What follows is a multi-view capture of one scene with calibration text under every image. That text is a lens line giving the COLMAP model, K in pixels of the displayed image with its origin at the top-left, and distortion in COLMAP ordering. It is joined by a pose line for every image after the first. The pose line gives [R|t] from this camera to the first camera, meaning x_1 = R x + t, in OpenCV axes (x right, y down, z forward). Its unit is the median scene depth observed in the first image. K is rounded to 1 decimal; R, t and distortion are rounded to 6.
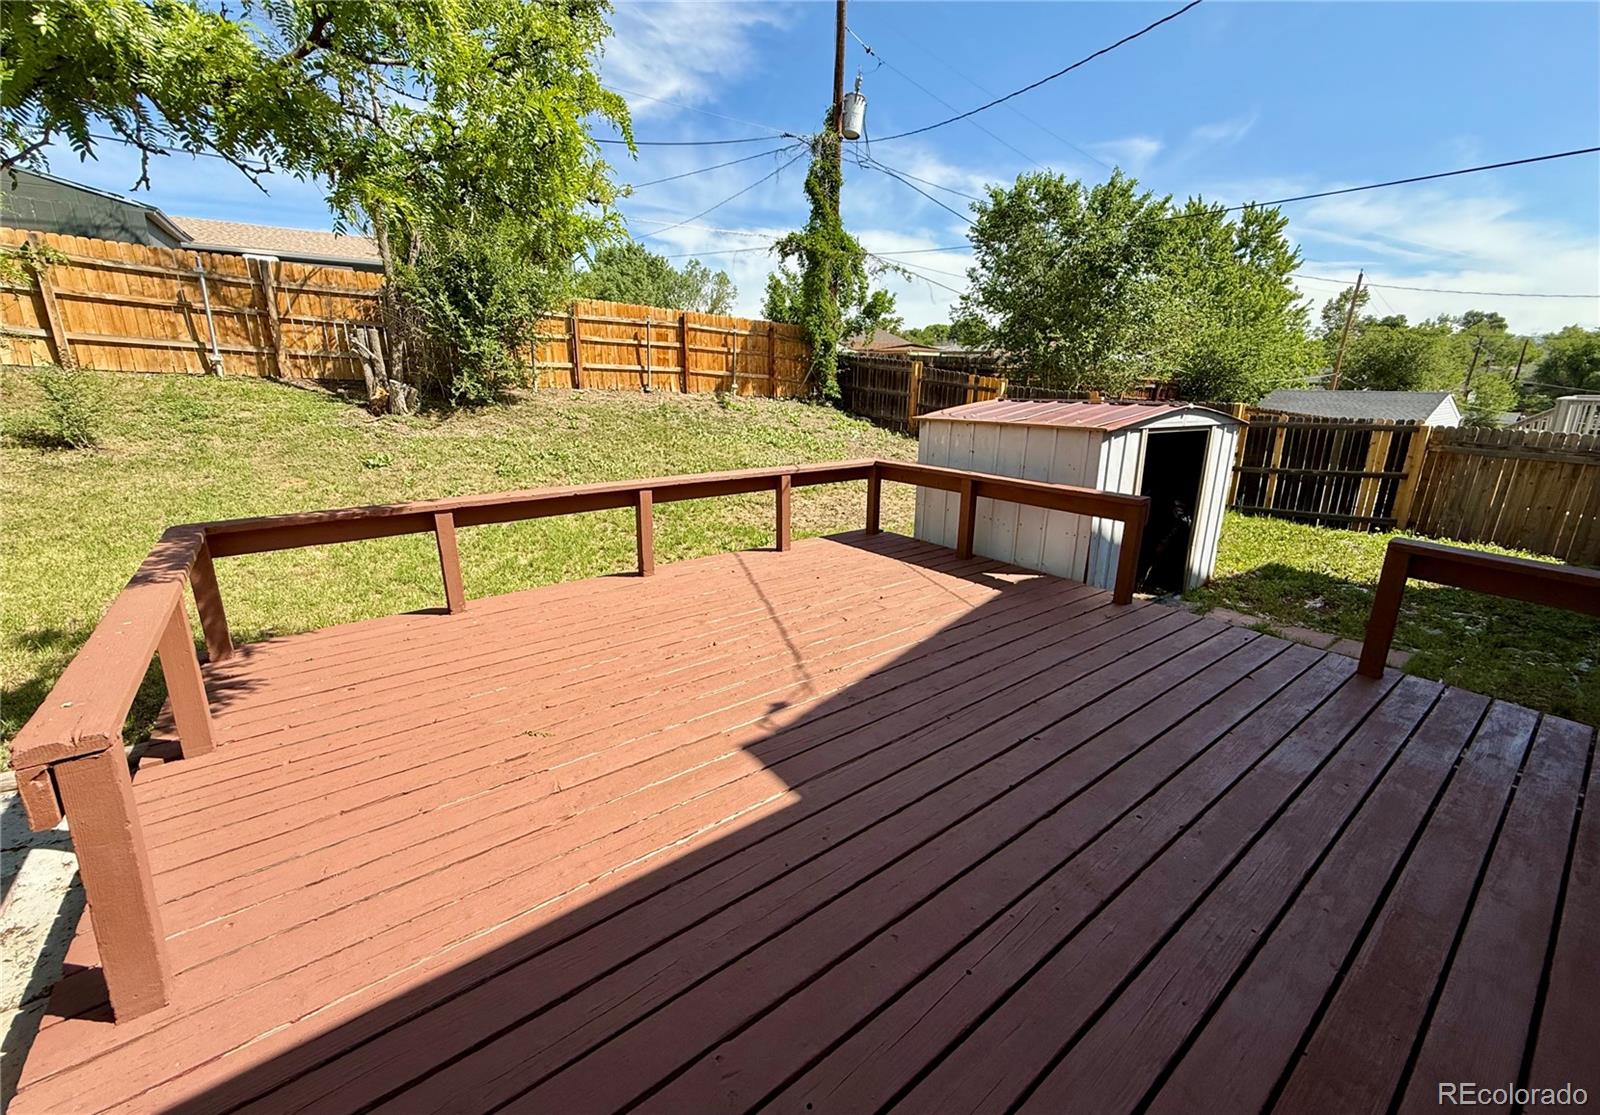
lens RADIAL K [[650.7, 0, 809.0], [0, 650.7, 548.4], [0, 0, 1]] dist [-0.000522, 0.000119]
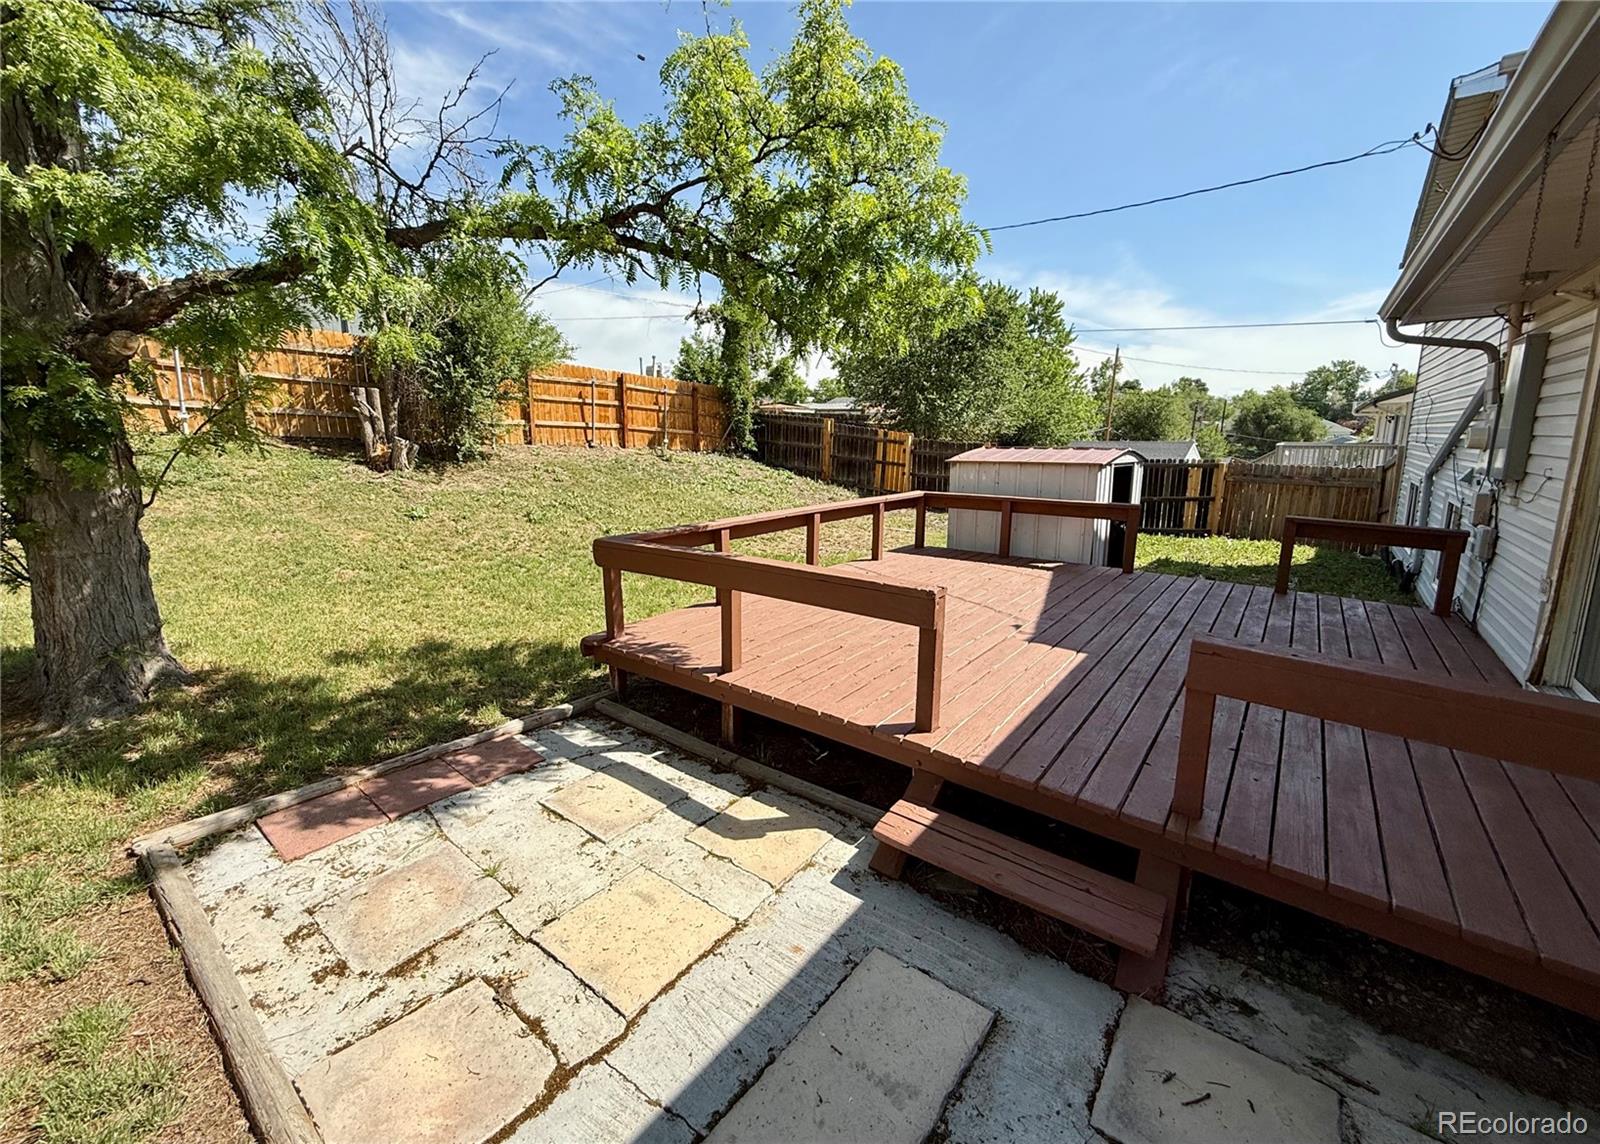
lens RADIAL K [[666.6, 0, 797.8], [0, 666.6, 557.0], [0, 0, 1]] dist [-0.000022, -0.000033]
pose [[0.966516, -0.052144, 0.251252, -0.207154], [0.070182, 0.995519, -0.063367, 0.027807], [-0.246822, 0.078879, 0.965845, -0.107063]]
